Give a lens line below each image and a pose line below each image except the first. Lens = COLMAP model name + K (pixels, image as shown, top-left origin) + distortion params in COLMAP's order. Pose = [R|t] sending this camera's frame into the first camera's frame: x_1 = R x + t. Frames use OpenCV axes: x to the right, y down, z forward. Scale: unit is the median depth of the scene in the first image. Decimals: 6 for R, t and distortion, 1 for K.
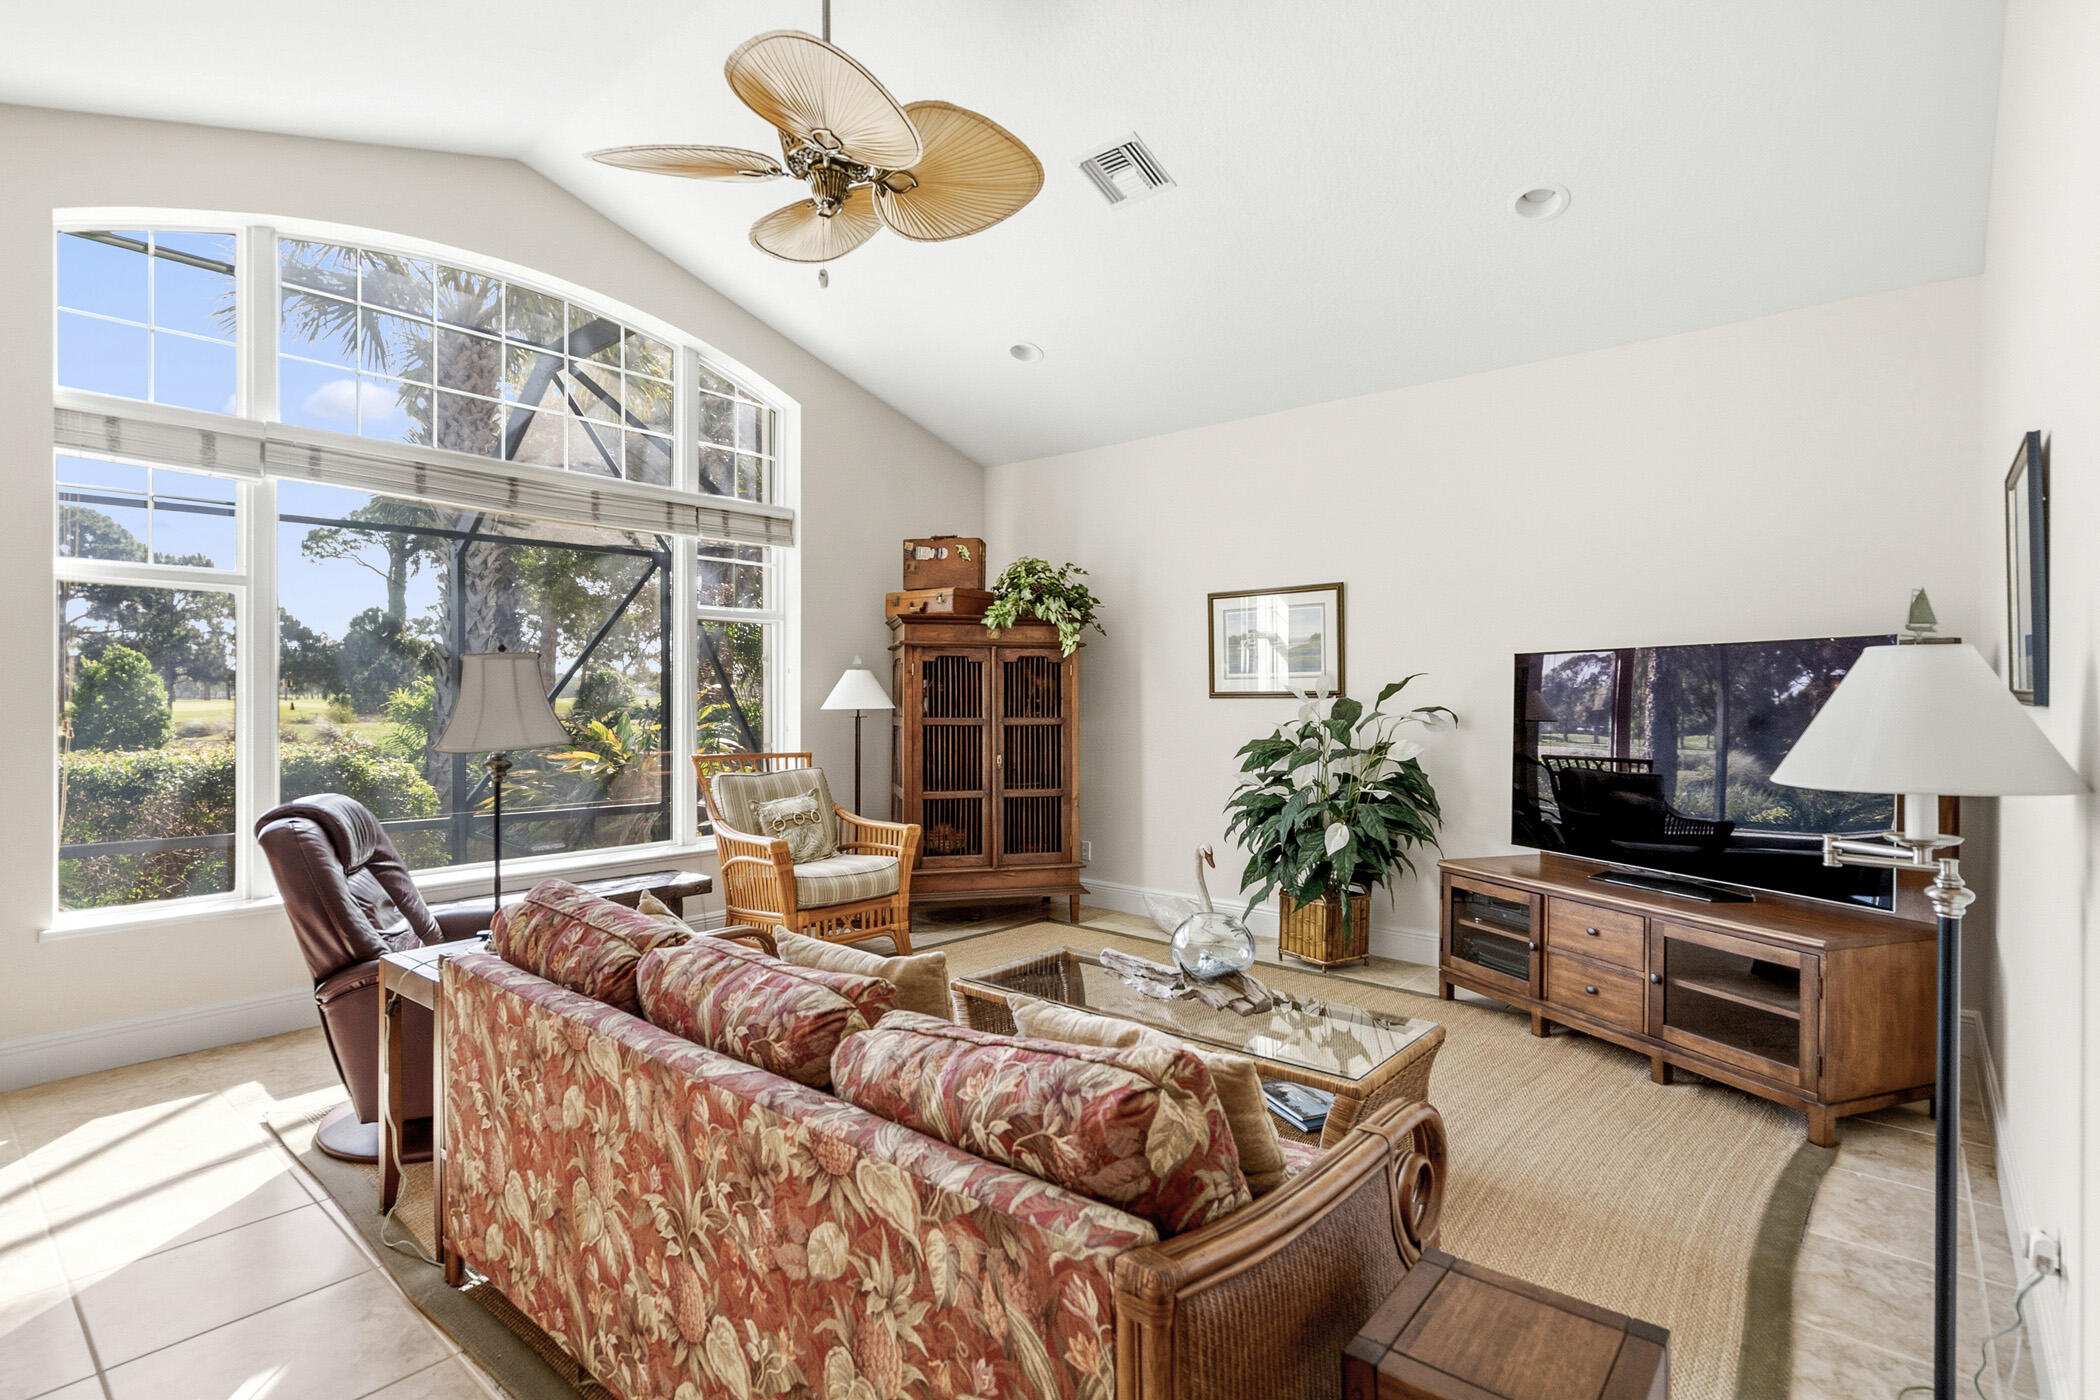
lens RADIAL K [[1033.3, 0, 1056.4], [0, 1033.3, 688.2], [0, 0, 1]] dist [-0.000173, 0.000545]
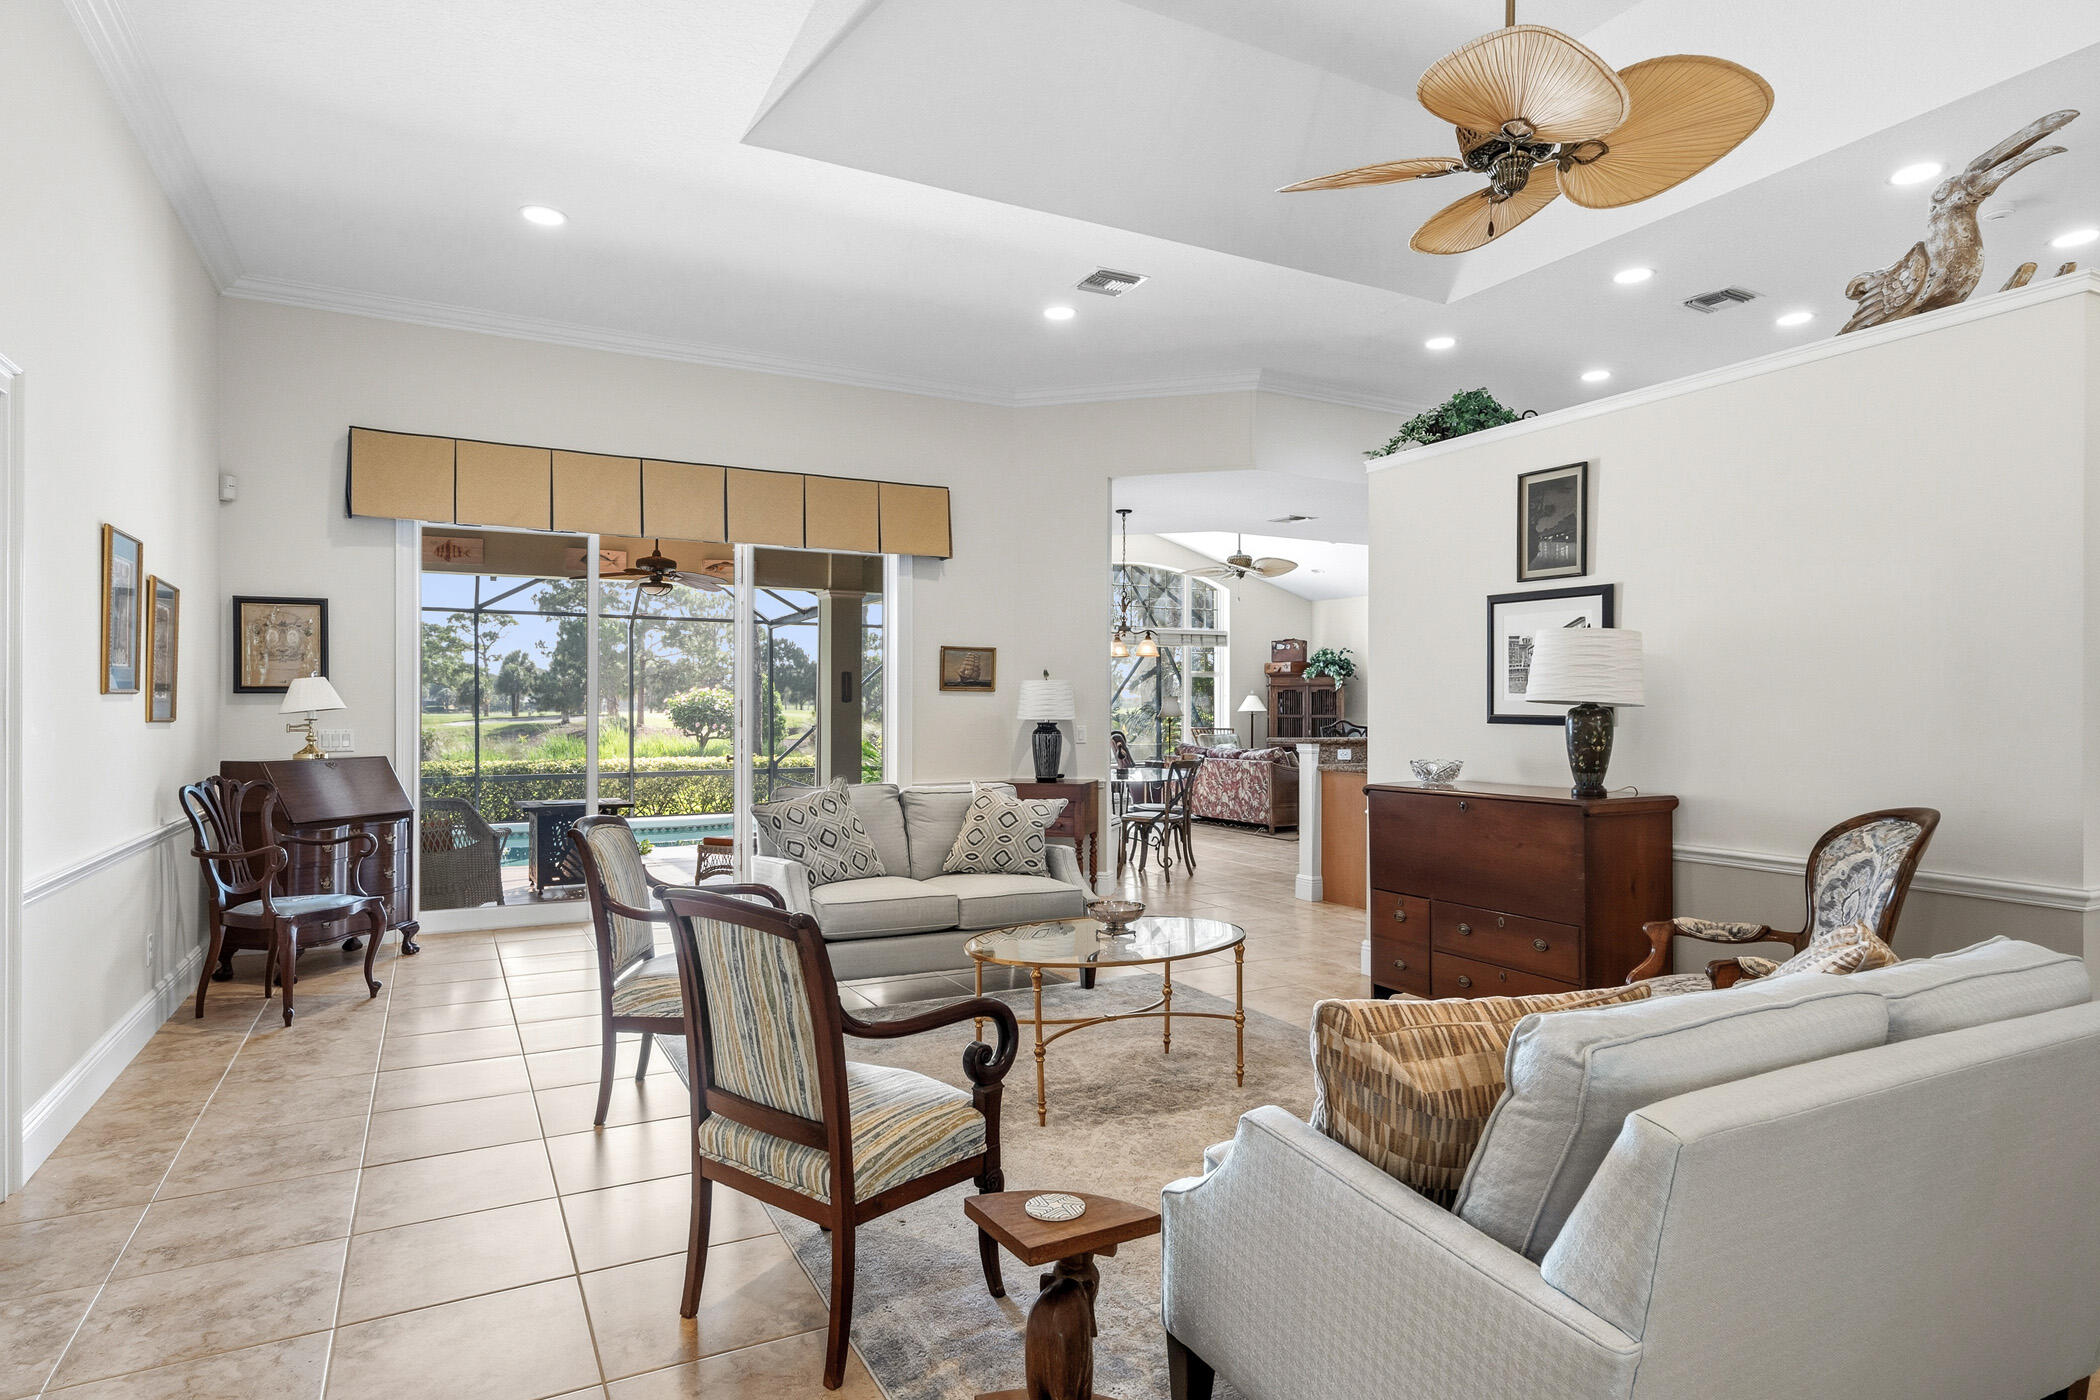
lens RADIAL K [[1177.9, 0, 1056.4], [0, 1177.9, 700.6], [0, 0, 1]] dist [-0.000655, -0.001245]
pose [[0.929828, -0.000529, -0.367993, 0.454675], [0.000858, 0.999999, 0.000730, -0.008779], [0.367993, -0.000995, 0.929828, -1.996274]]
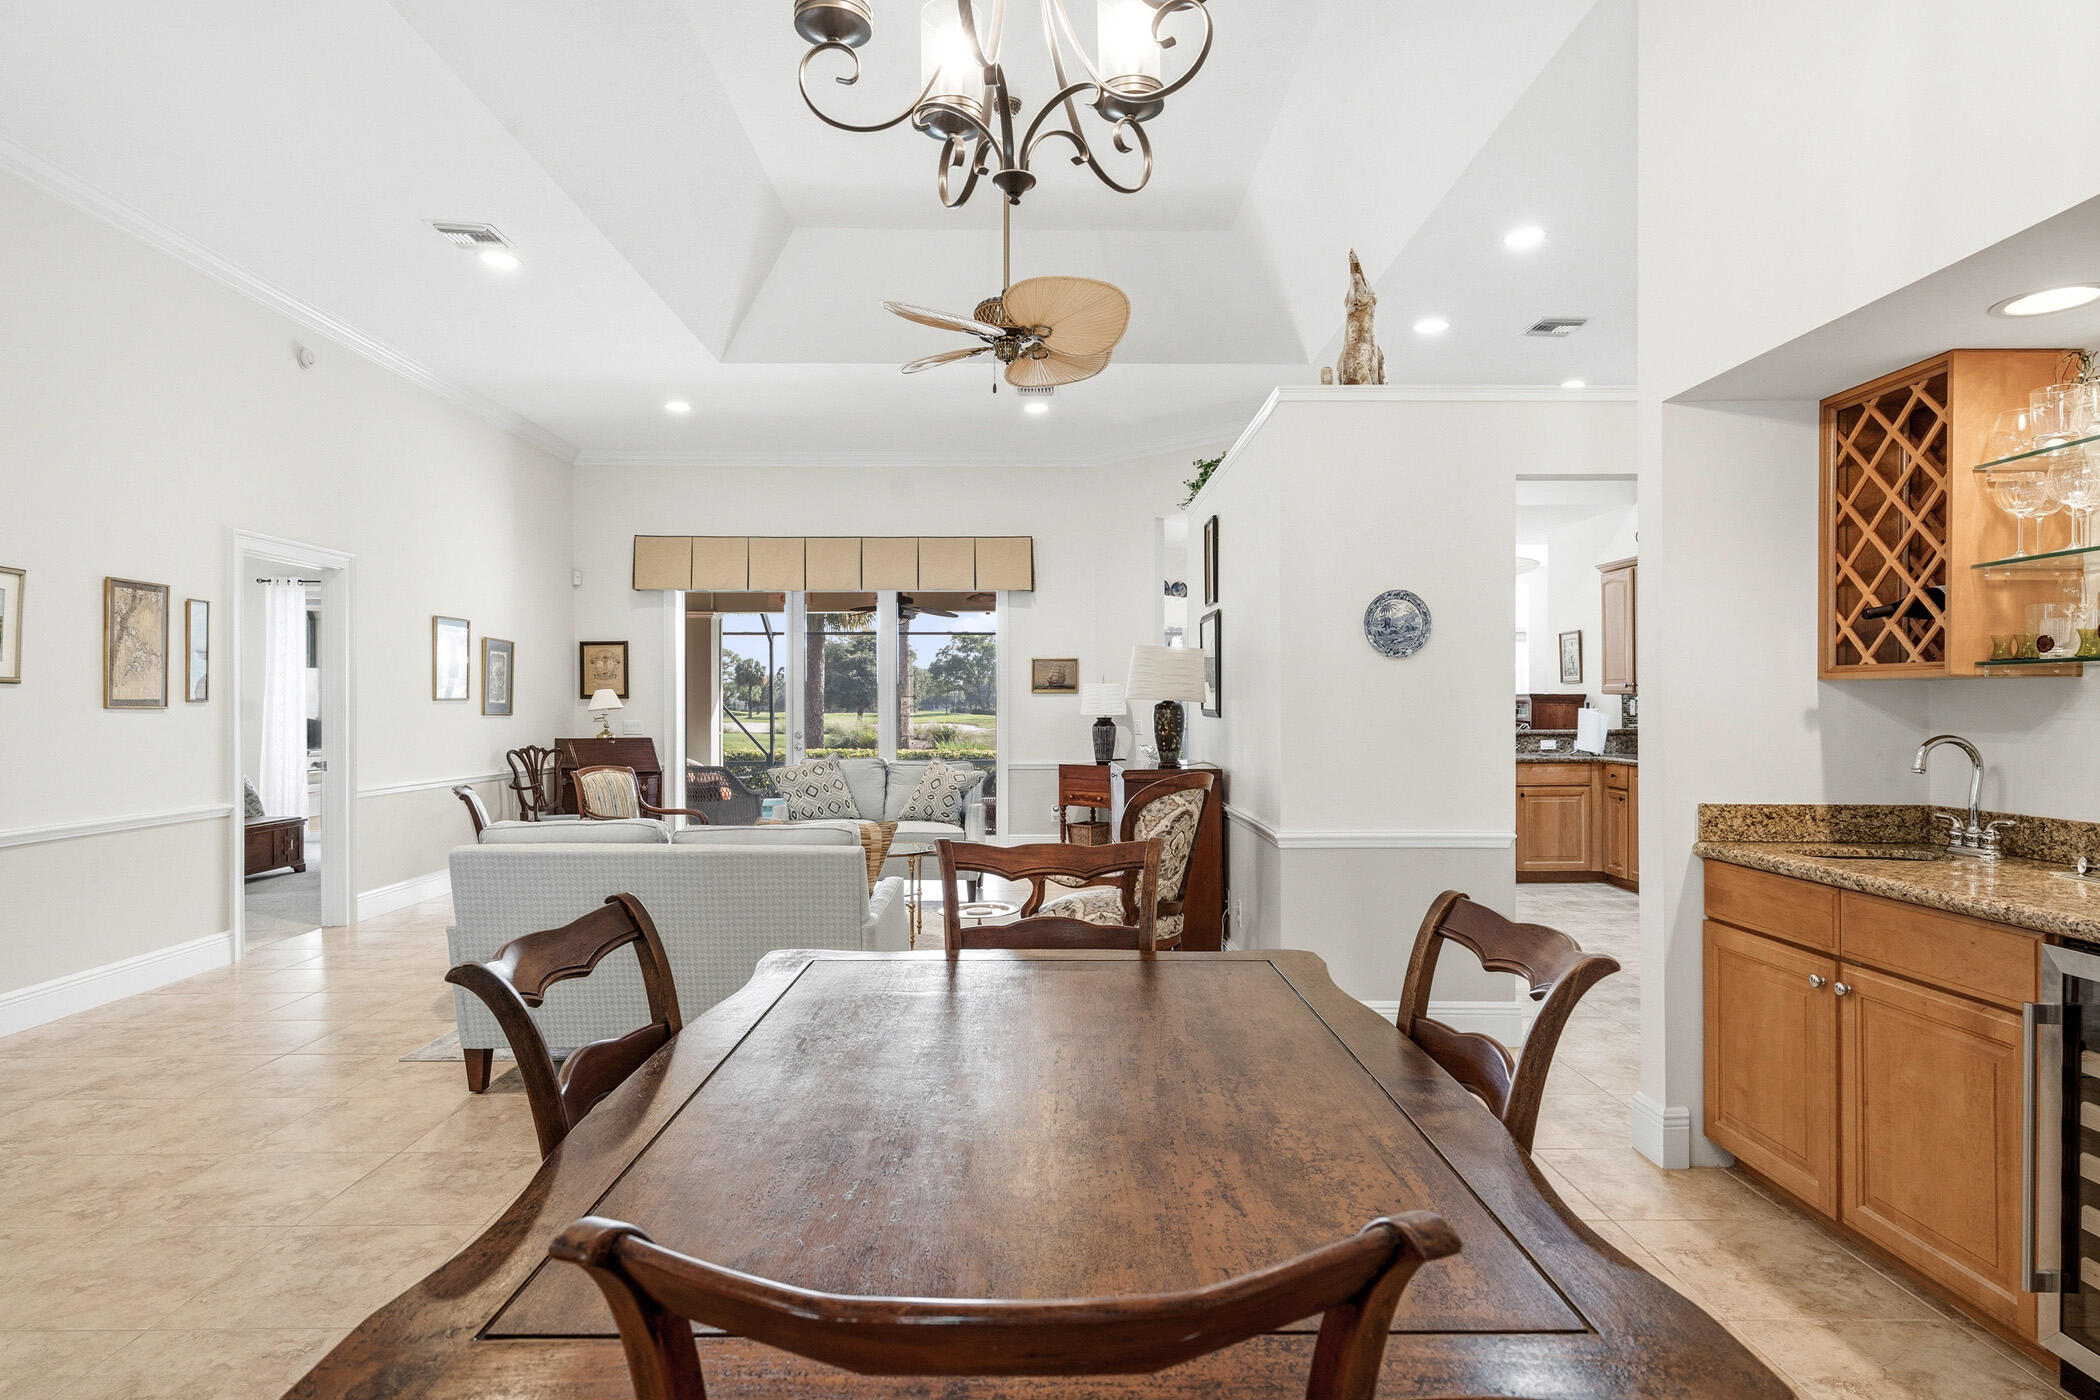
lens RADIAL K [[1177.9, 0, 1034.9], [0, 1177.9, 700.3], [0, 0, 1]] dist [-0.000655, -0.001245]
pose [[0.650983, -0.006188, -0.759067, 1.236120], [0.007533, 0.999970, -0.001691, -0.004937], [0.759055, -0.004618, 0.651010, -1.917995]]
